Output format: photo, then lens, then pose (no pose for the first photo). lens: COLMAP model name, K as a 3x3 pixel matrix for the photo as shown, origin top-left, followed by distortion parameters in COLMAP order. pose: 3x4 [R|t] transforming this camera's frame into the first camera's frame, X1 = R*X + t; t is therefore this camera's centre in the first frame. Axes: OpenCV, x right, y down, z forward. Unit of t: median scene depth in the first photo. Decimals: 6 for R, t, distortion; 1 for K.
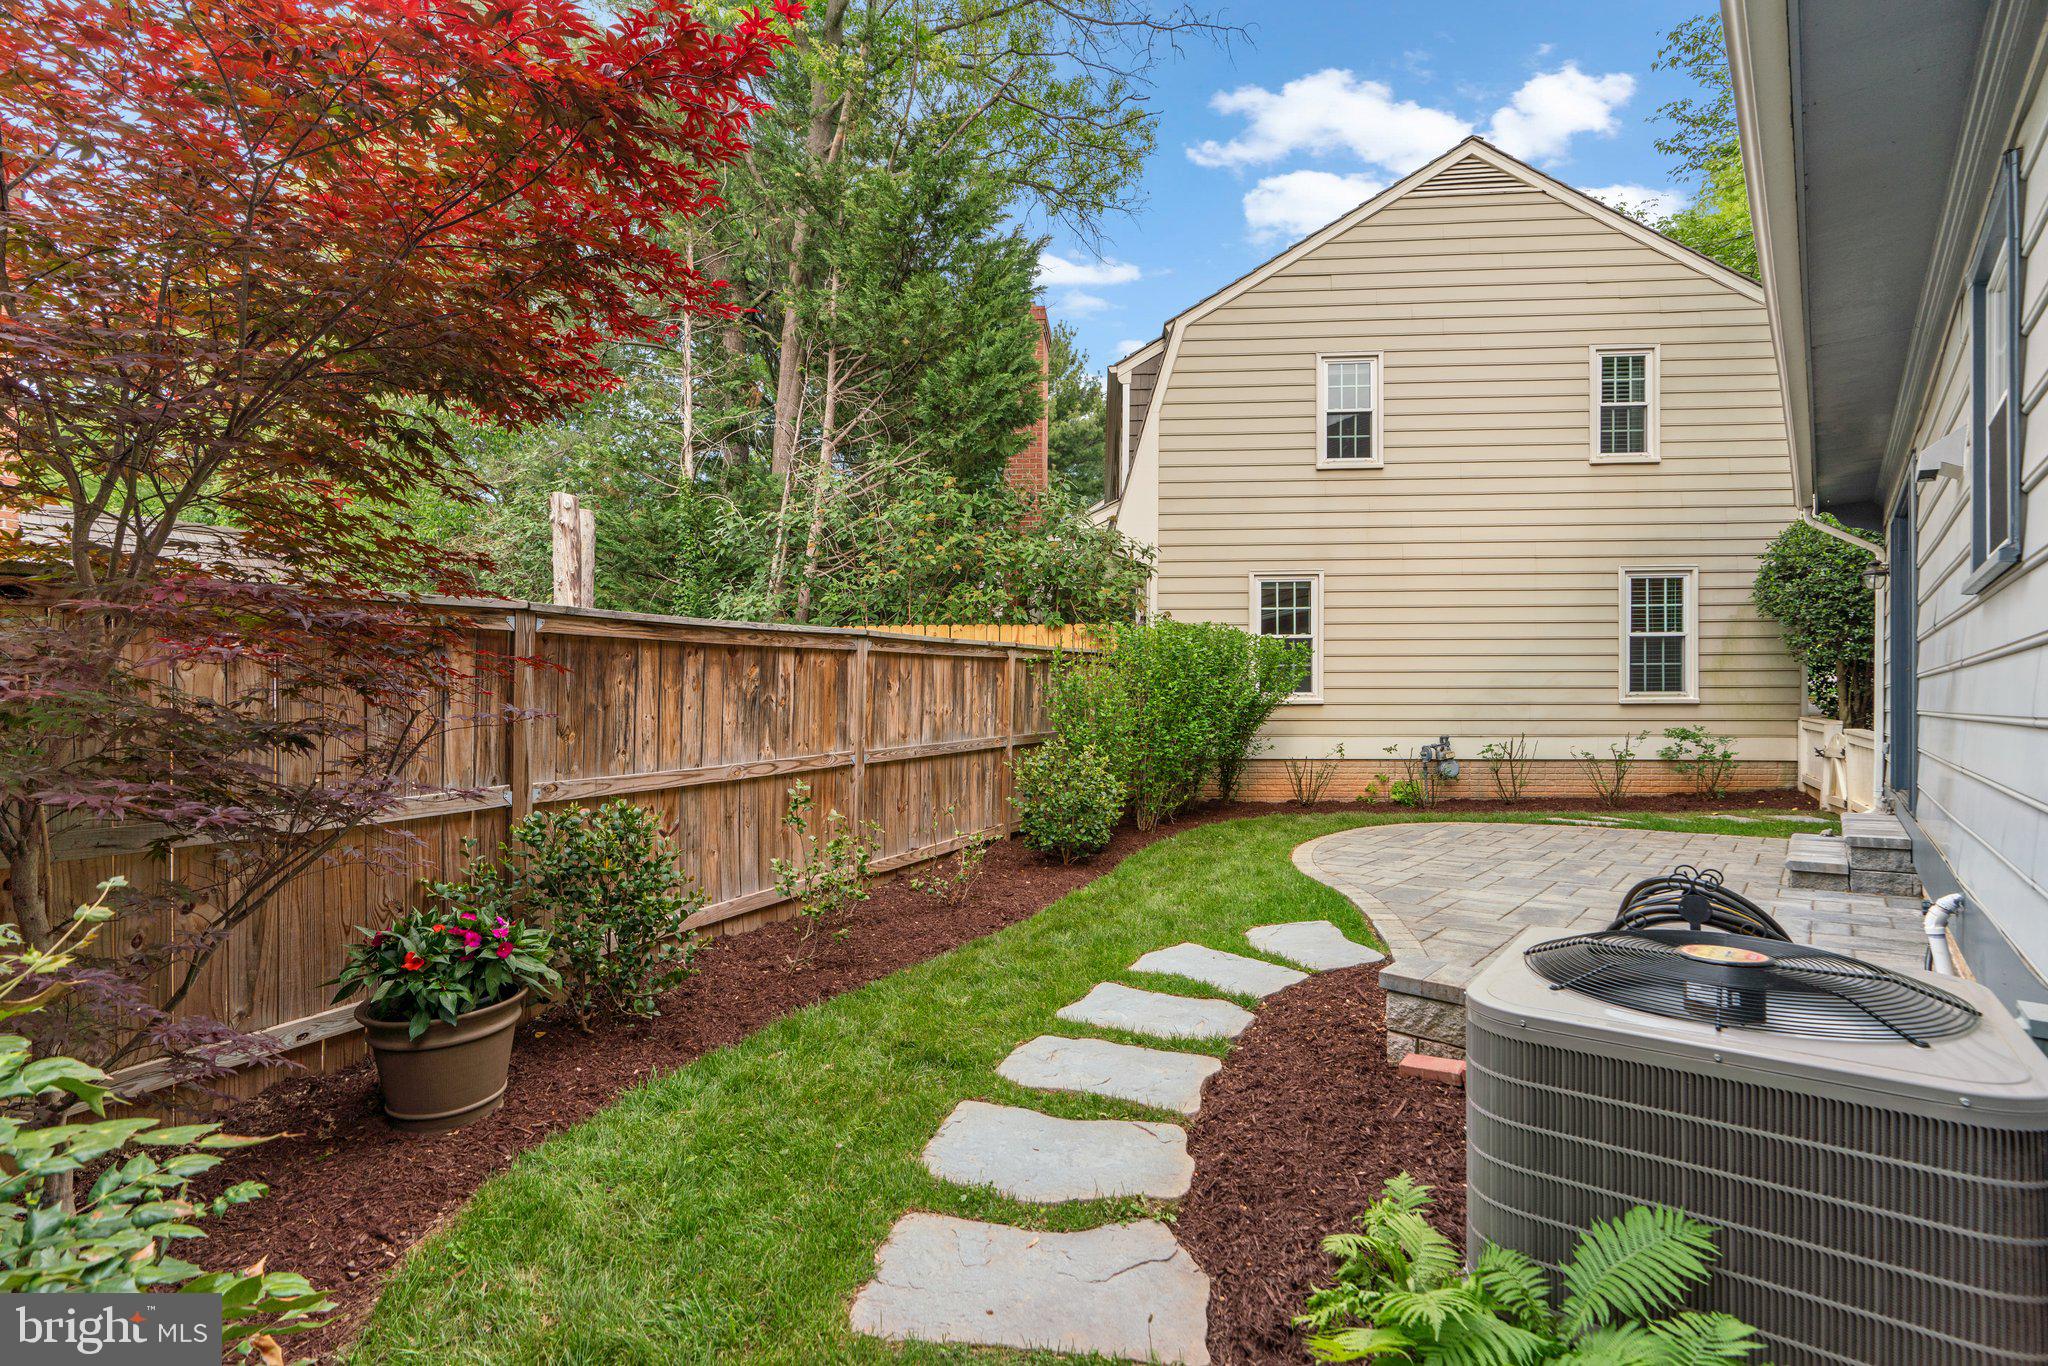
lens RADIAL K [[921.3, 0, 1027.4], [0, 921.3, 697.8], [0, 0, 1]] dist [-0.019720, 0.008629]
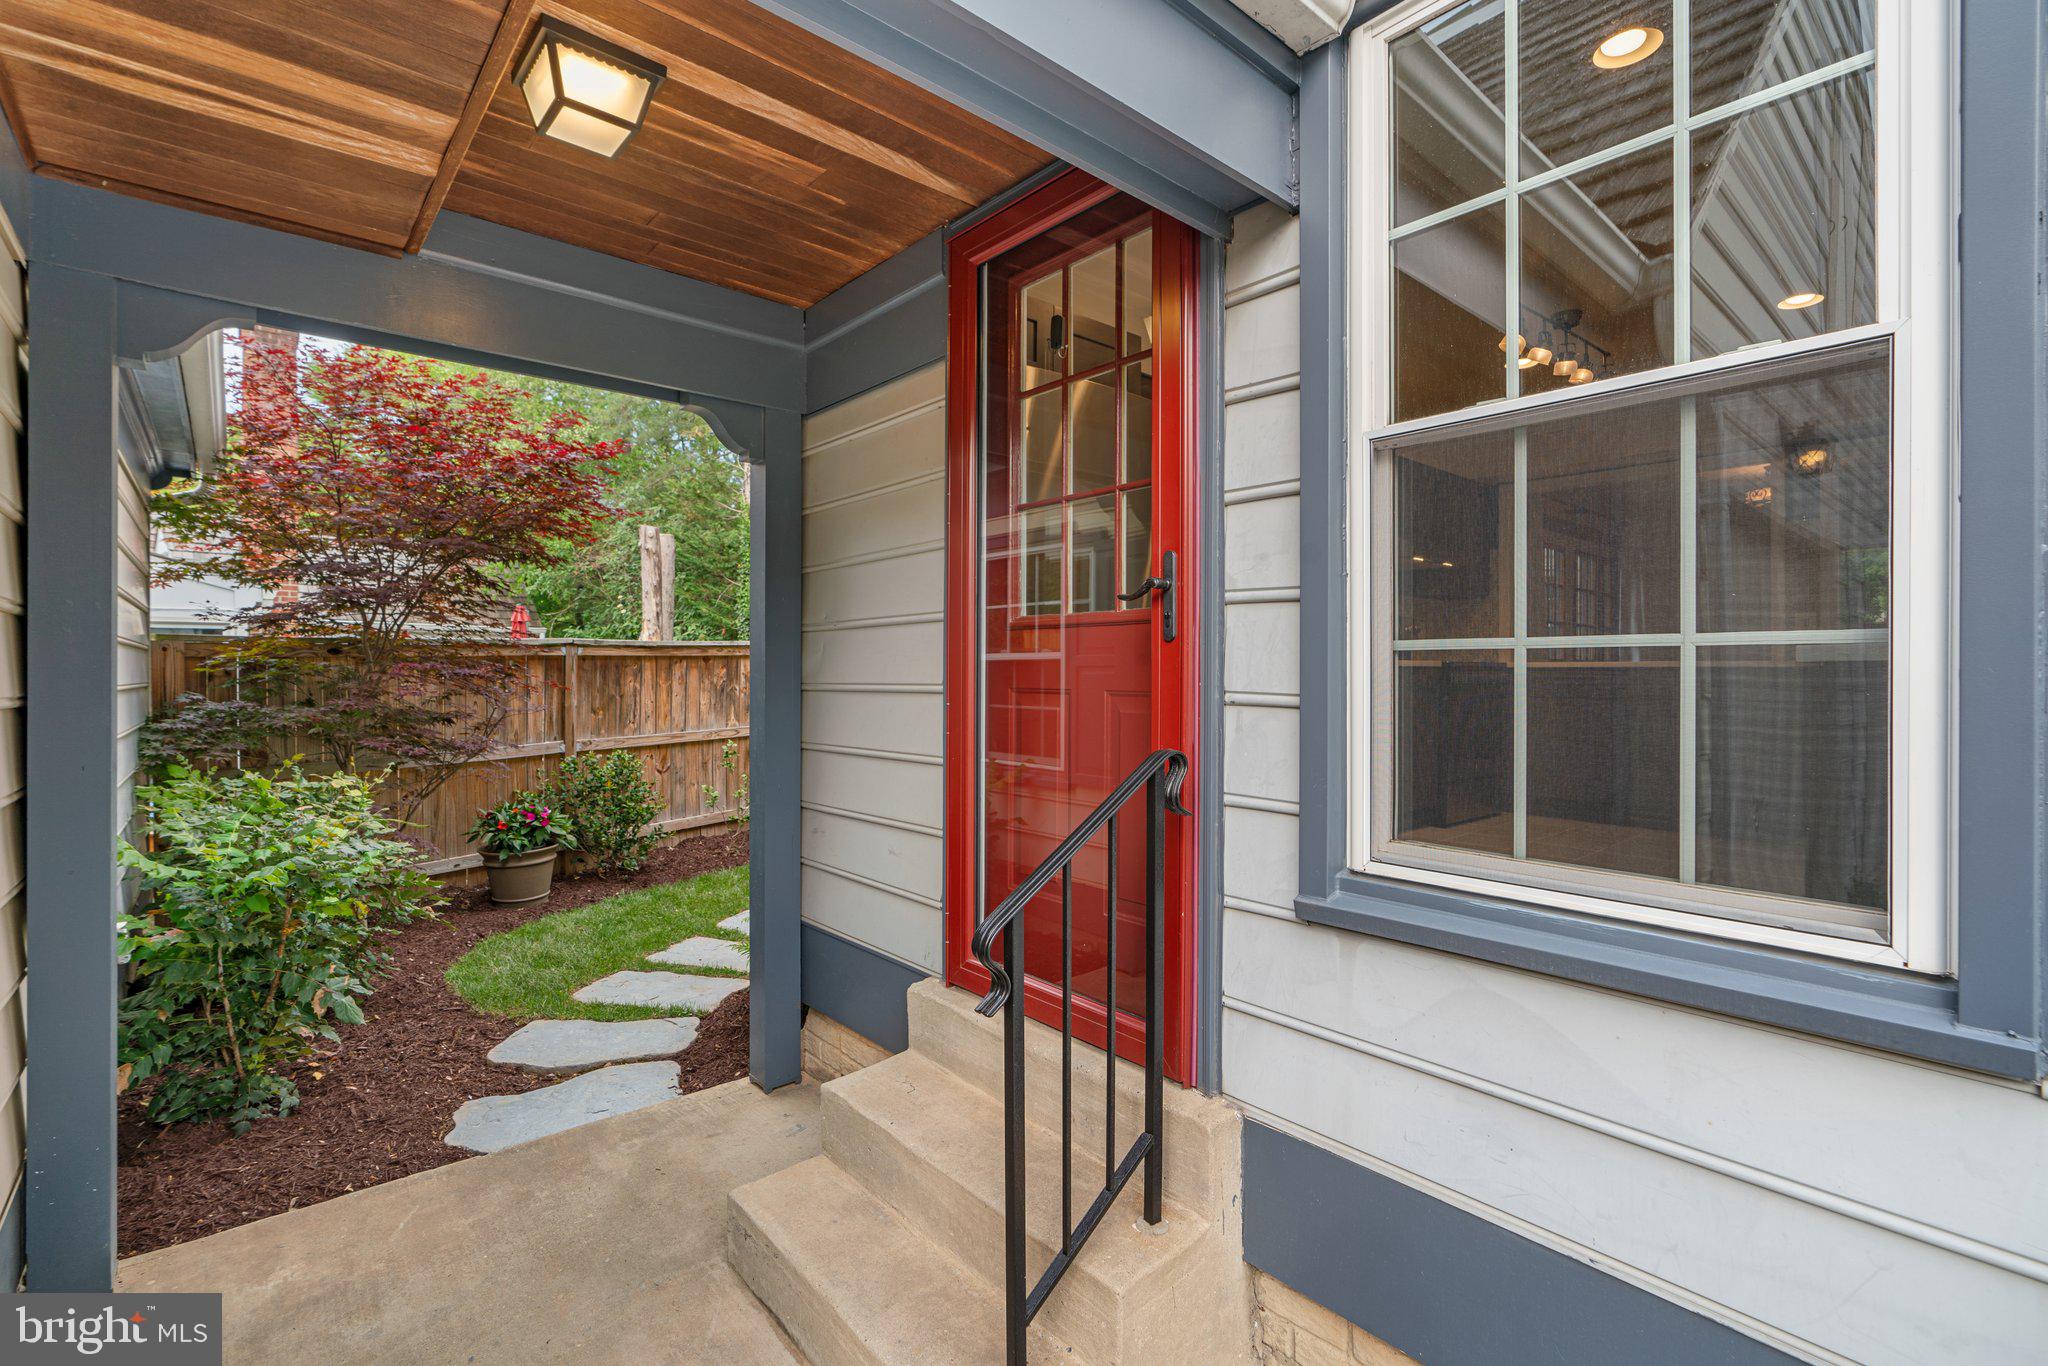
lens RADIAL K [[921.3, 0, 1021.3], [0, 921.3, 676.8], [0, 0, 1]] dist [-0.019720, 0.008629]
pose [[0.989185, 0.006010, -0.146547, 0.532819], [-0.003391, 0.999830, 0.018112, -0.060202], [0.146631, -0.017419, 0.989038, -0.587733]]
